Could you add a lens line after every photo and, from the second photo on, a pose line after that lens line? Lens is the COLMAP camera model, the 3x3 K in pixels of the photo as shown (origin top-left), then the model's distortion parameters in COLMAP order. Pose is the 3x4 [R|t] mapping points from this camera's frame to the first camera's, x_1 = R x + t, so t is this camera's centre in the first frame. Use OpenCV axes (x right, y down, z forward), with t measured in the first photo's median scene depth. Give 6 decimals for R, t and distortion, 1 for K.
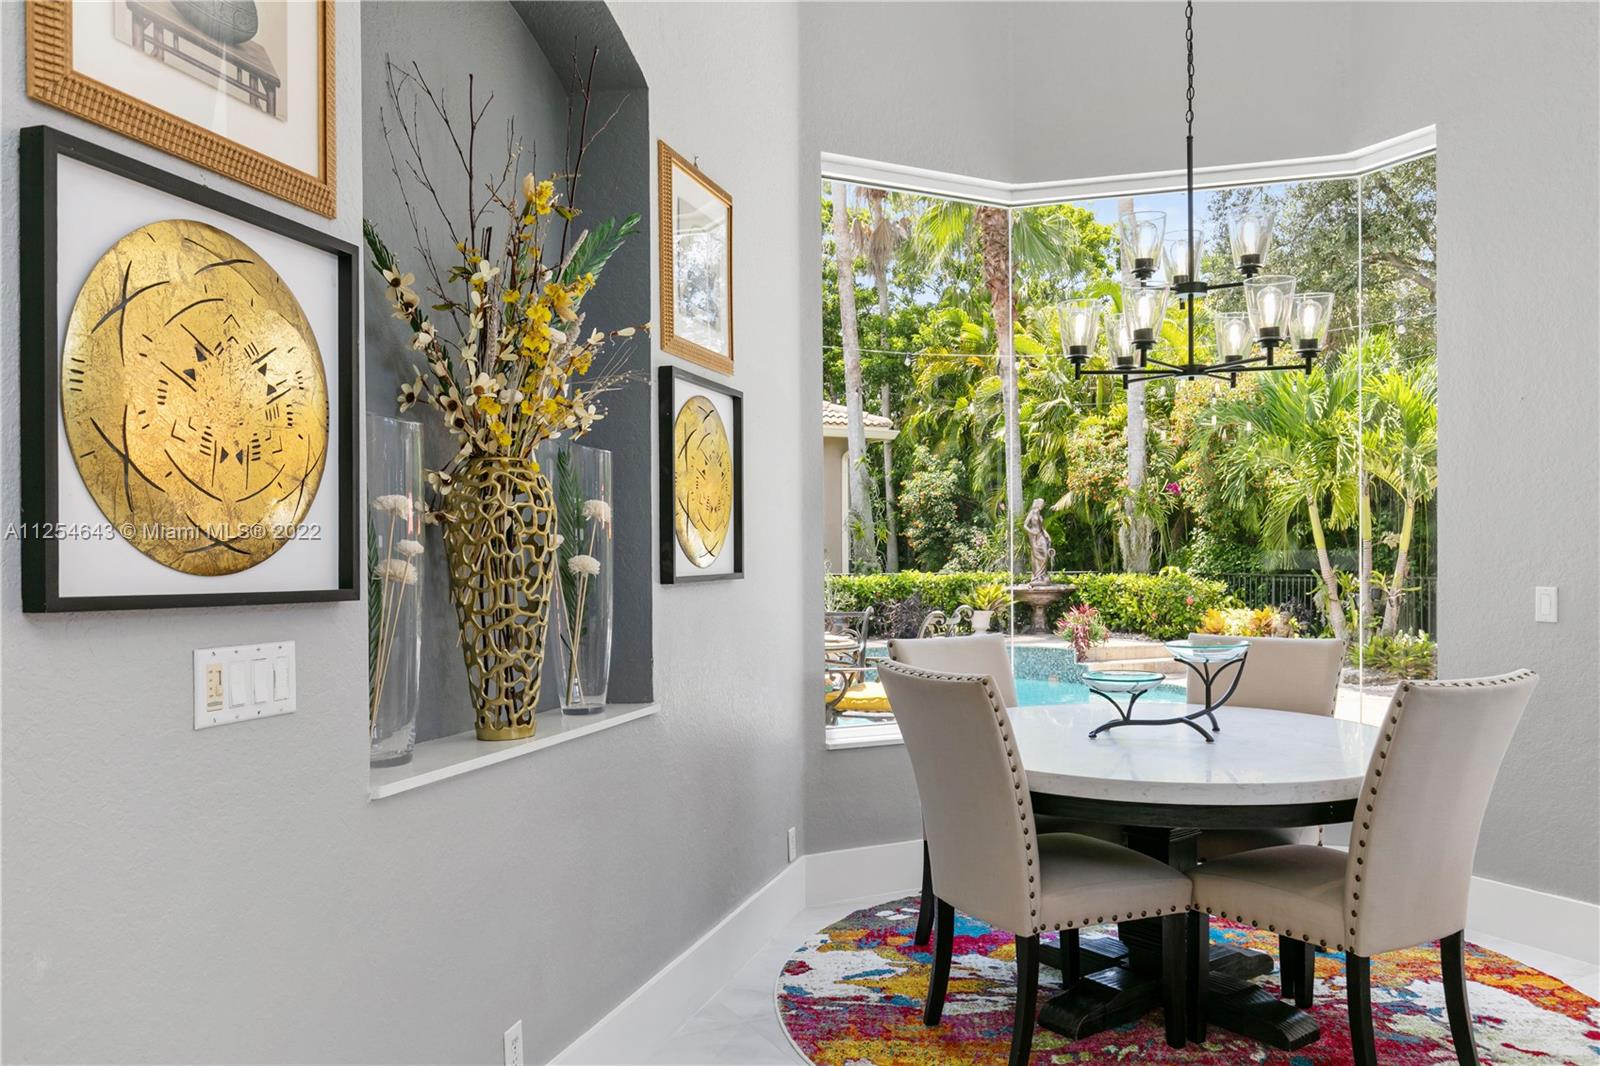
lens RADIAL K [[1216.0, 0, 795.2], [0, 1216.0, 564.1], [0, 0, 1]] dist [0.003732, -0.005055]
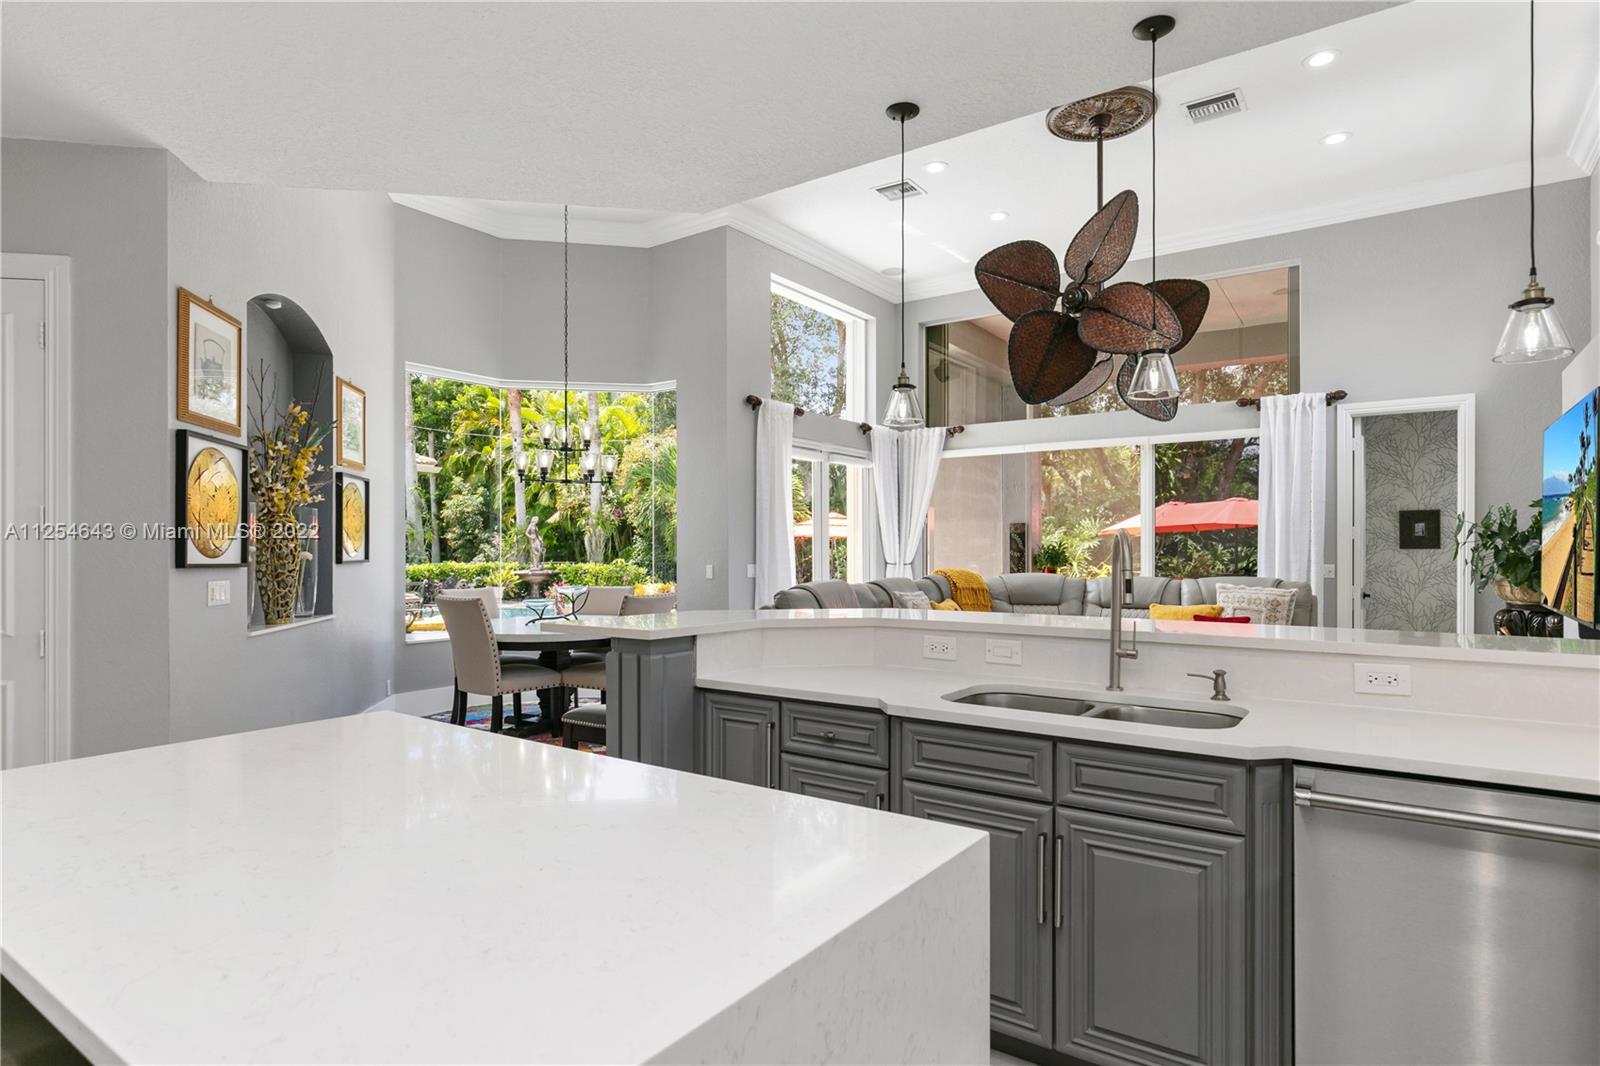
lens RADIAL K [[895.4, 0, 803.2], [0, 895.4, 545.0], [0, 0, 1]] dist [0.004353, -0.000325]
pose [[0.891279, 0.007410, 0.453396, -0.077749], [-0.000852, 0.999892, -0.014668, 0.003513], [-0.453455, 0.012687, 0.891189, -0.815910]]
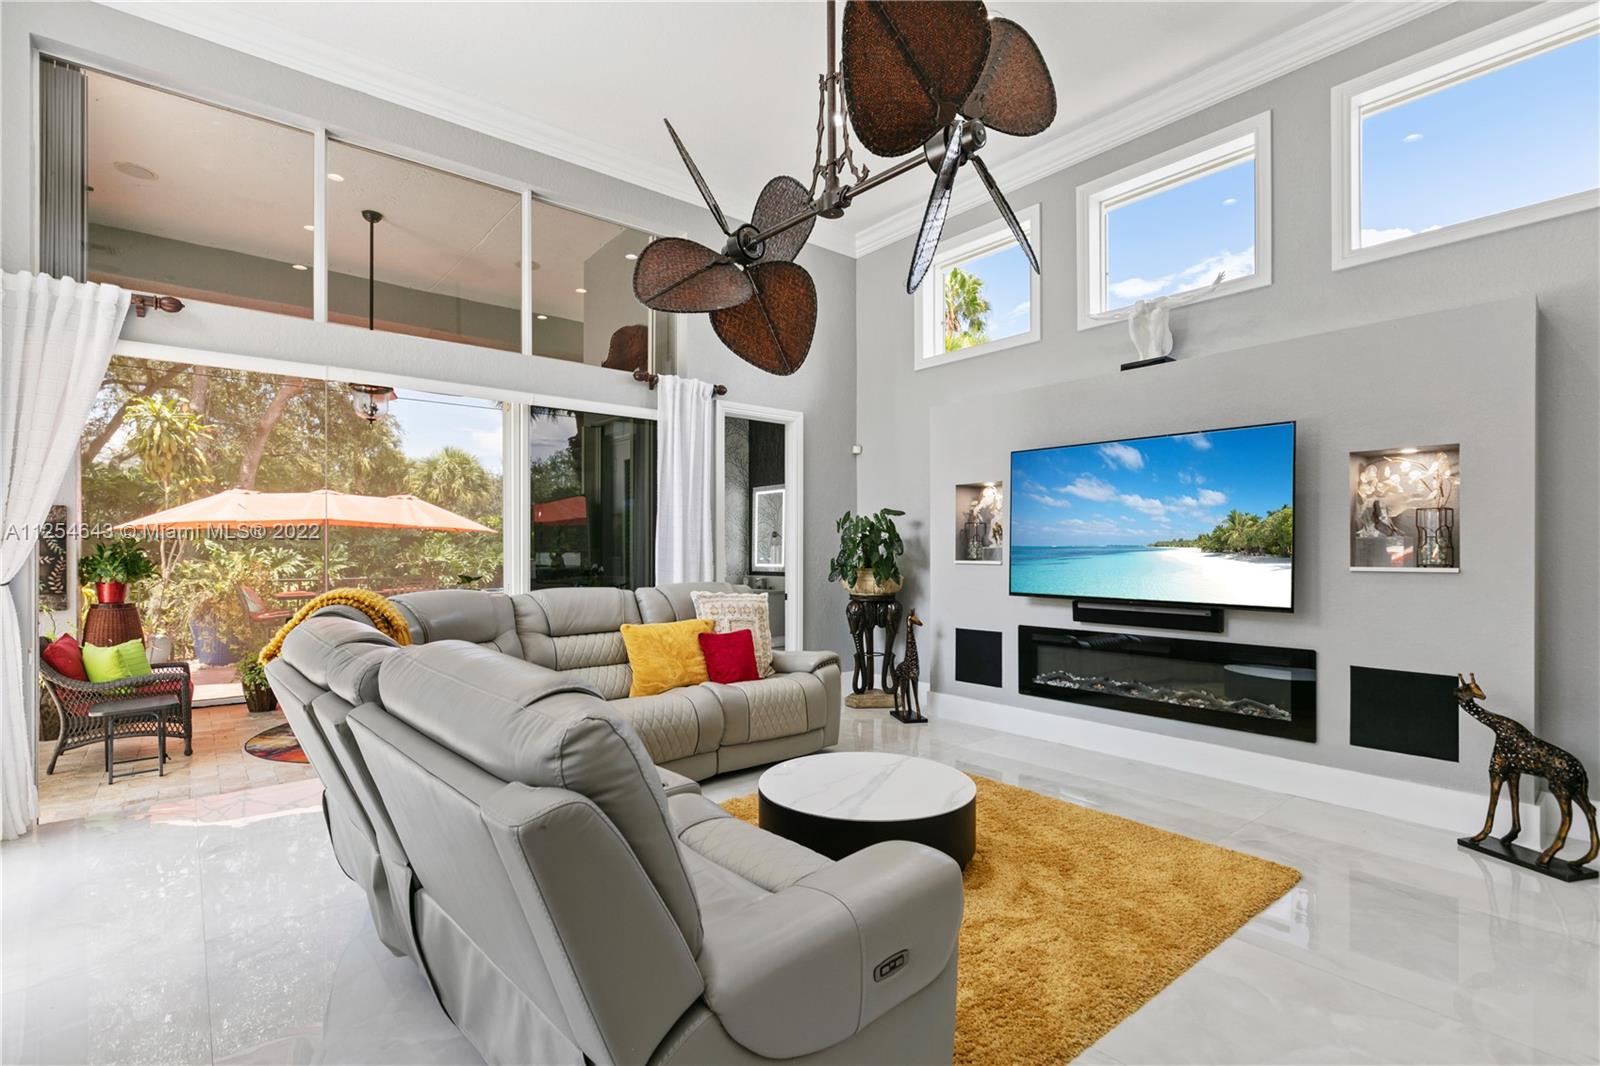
lens RADIAL K [[761.8, 0, 800.3], [0, 761.8, 546.7], [0, 0, 1]] dist [0.000323, -0.000788]
pose [[-0.214772, 0.007561, 0.976635, 0.250335], [0.013559, 0.999897, -0.004759, -0.012897], [-0.976570, 0.012221, -0.214852, 0.566579]]
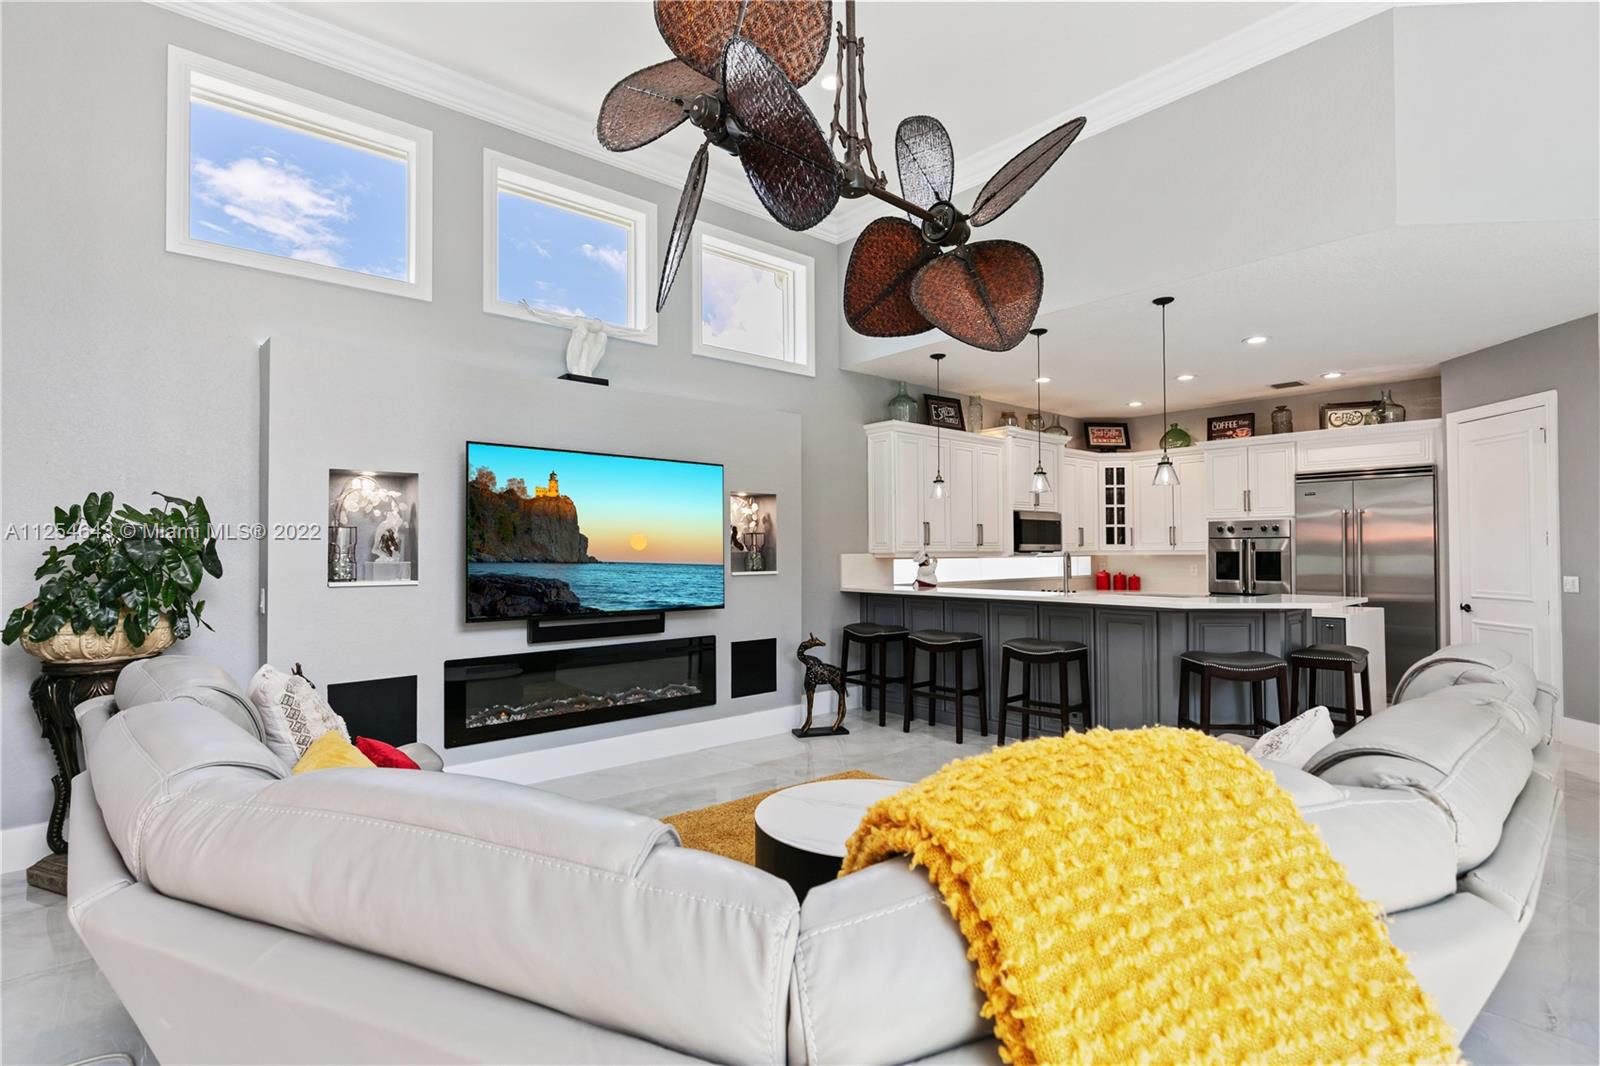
lens RADIAL K [[776.5, 0, 797.1], [0, 776.5, 539.0], [0, 0, 1]] dist [-0.000068, -0.000044]
pose [[-0.970890, 0.007399, -0.239410, 1.331019], [0.008246, 0.999963, -0.002535, -0.039755], [0.239382, -0.004436, -0.970915, 1.094329]]
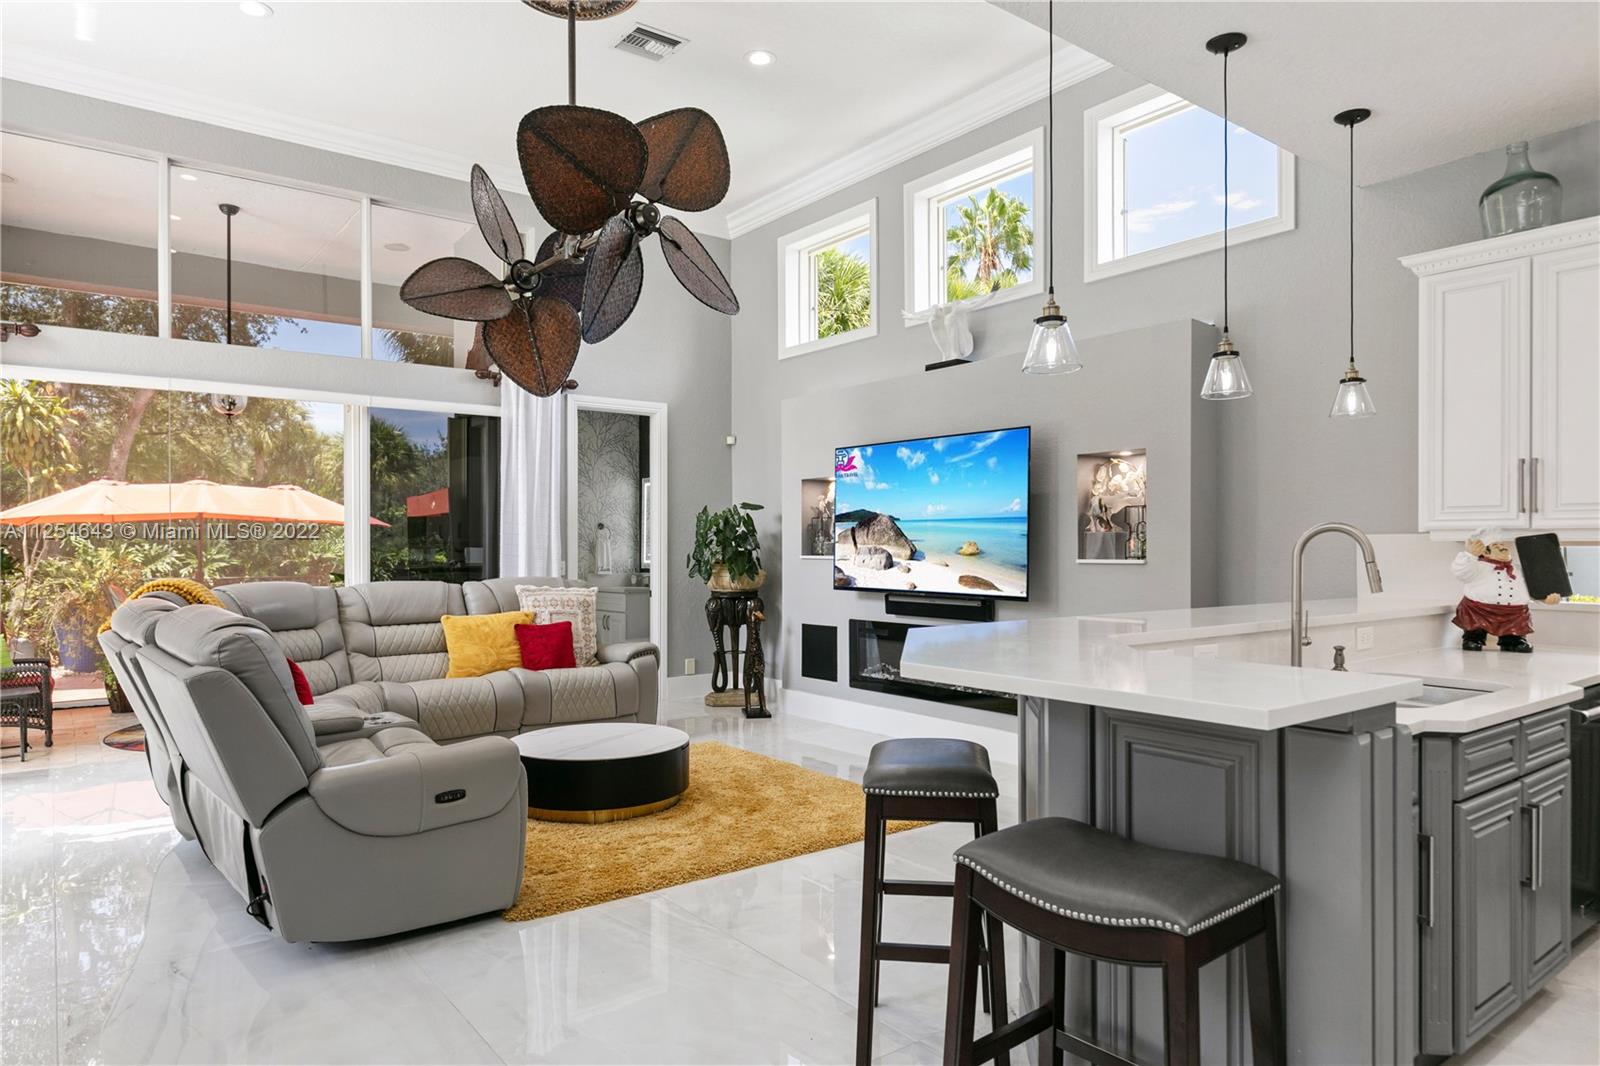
lens RADIAL K [[986.8, 0, 792.9], [0, 986.8, 542.2], [0, 0, 1]] dist [0.007405, -0.000400]
pose [[-0.176684, 0.006077, 0.984249, -0.262135], [0.015431, 0.999875, -0.003403, -0.007983], [-0.984147, 0.014587, -0.176756, 0.294491]]
